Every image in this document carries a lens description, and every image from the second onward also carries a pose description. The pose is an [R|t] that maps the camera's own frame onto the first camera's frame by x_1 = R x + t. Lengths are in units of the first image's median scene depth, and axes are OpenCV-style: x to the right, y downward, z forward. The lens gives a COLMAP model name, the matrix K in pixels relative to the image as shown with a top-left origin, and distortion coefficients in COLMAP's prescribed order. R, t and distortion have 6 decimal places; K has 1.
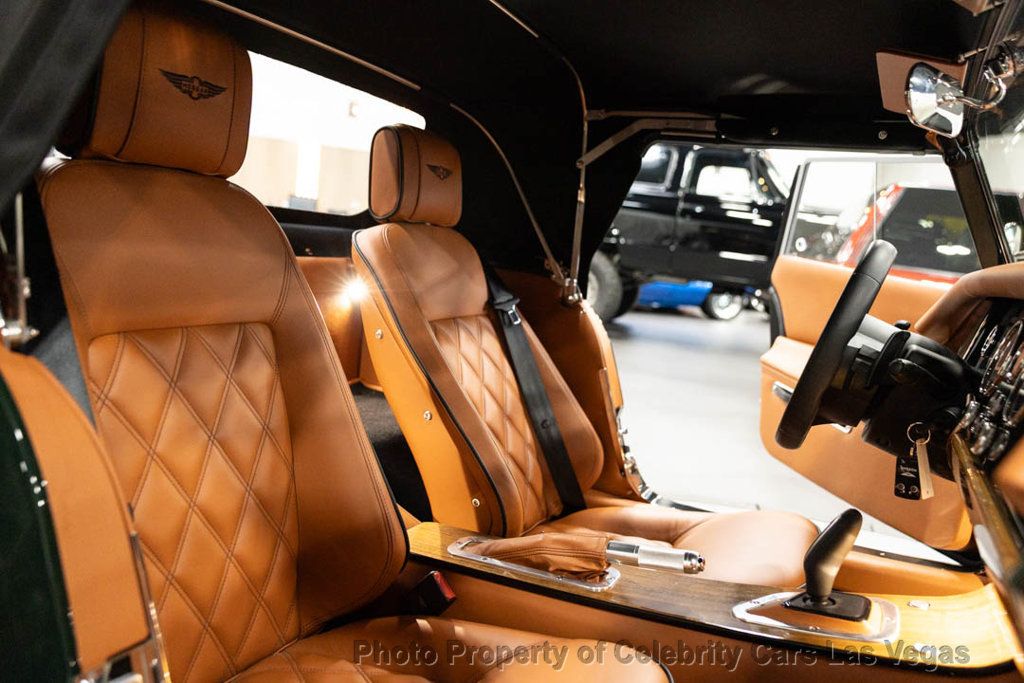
lens RADIAL K [[739.3, 0, 528.8], [0, 739.3, 334.5], [0, 0, 1]] dist [-0.005996, 0.011242]
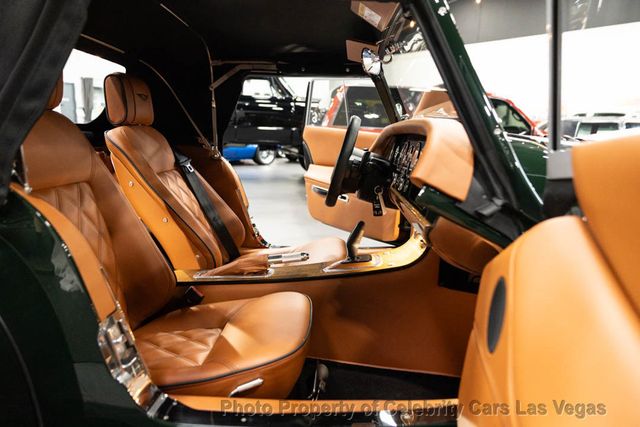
lens RADIAL K [[462.1, 0, 320.0], [0, 462.1, 213.5], [0, 0, 1]] dist [-0.005996, 0.011242]
pose [[0.910029, -0.156653, 0.383807, -0.209675], [0.129764, 0.986968, 0.095160, 0.024026], [-0.393712, -0.036794, 0.918497, -0.291625]]
